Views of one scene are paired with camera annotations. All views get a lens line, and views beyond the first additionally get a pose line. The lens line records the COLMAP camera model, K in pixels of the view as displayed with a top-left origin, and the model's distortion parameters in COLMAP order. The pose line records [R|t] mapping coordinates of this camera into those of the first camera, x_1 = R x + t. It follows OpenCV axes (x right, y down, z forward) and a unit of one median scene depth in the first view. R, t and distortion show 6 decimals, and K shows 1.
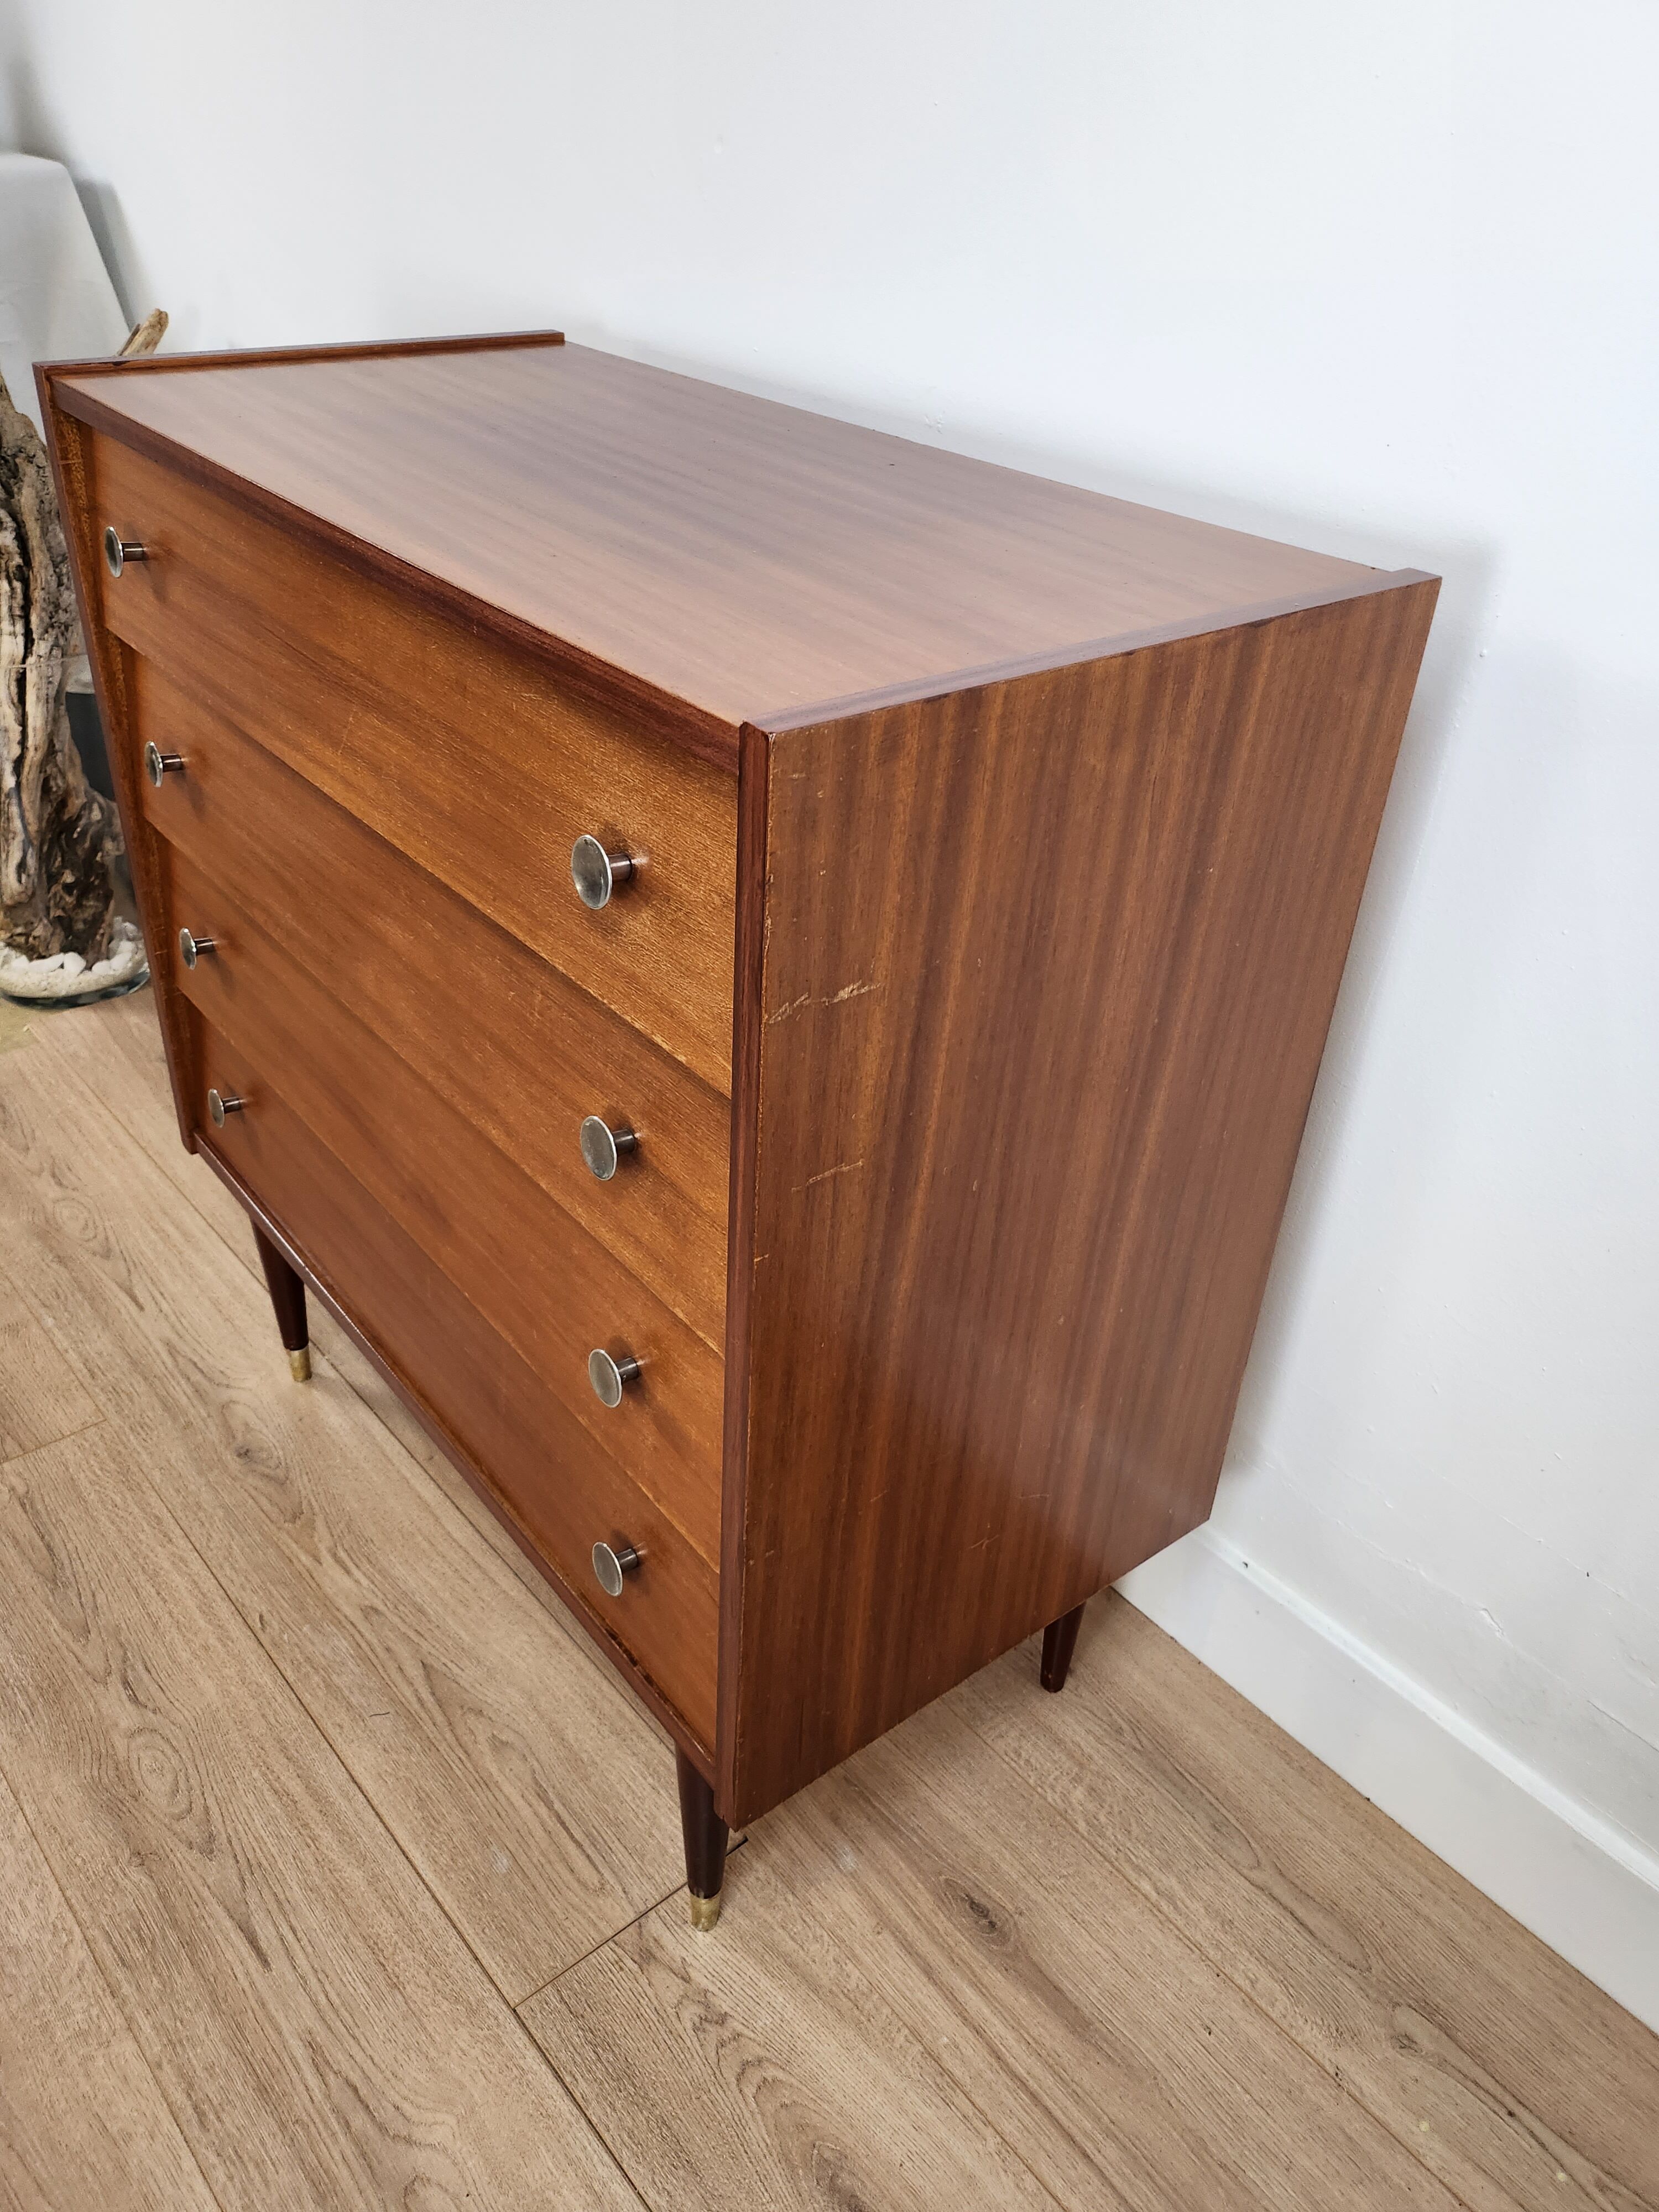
lens RADIAL K [[1648.6, 0, 806.4], [0, 1648.6, 1096.3], [0, 0, 1]] dist [0.056914, -0.054842]
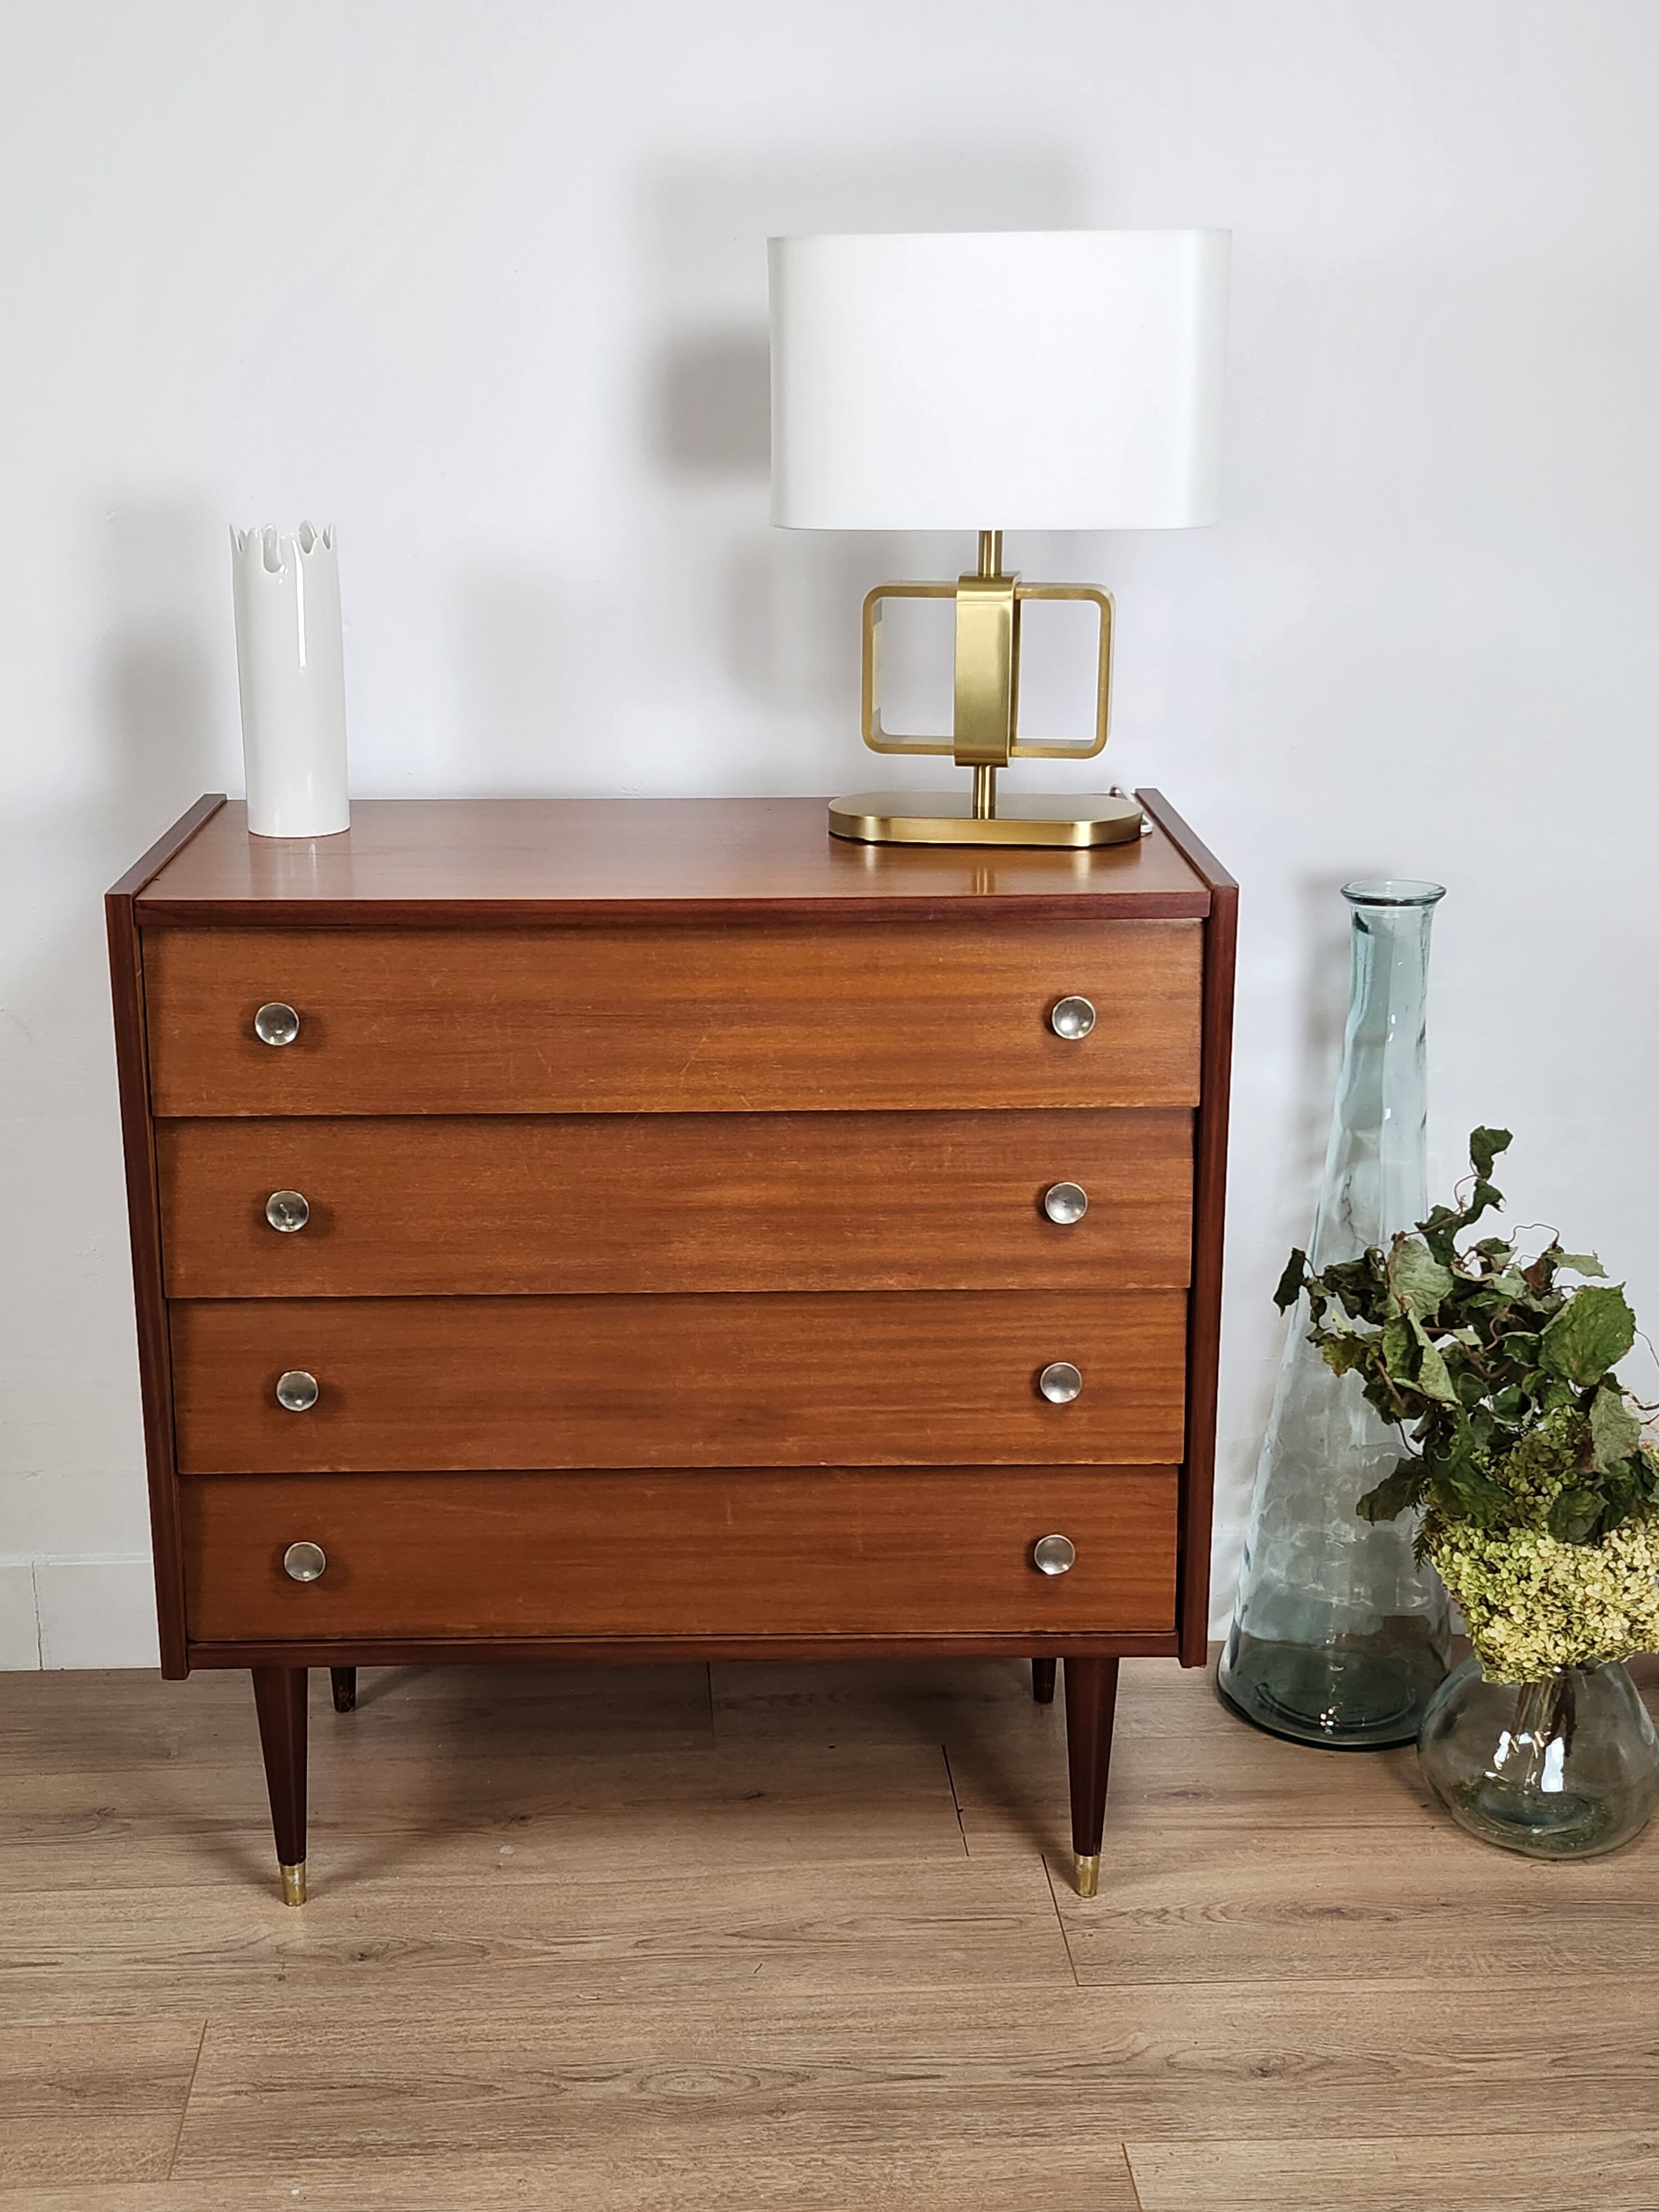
lens RADIAL K [[2630.8, 0, 769.3], [0, 2630.8, 1135.9], [0, 0, 1]] dist [0.070122, 0.000000]
pose [[0.608047, -0.279877, 0.742931, -1.636093], [0.451329, 0.891730, -0.033455, -0.053144], [-0.653131, 0.355649, 0.668531, -0.396008]]
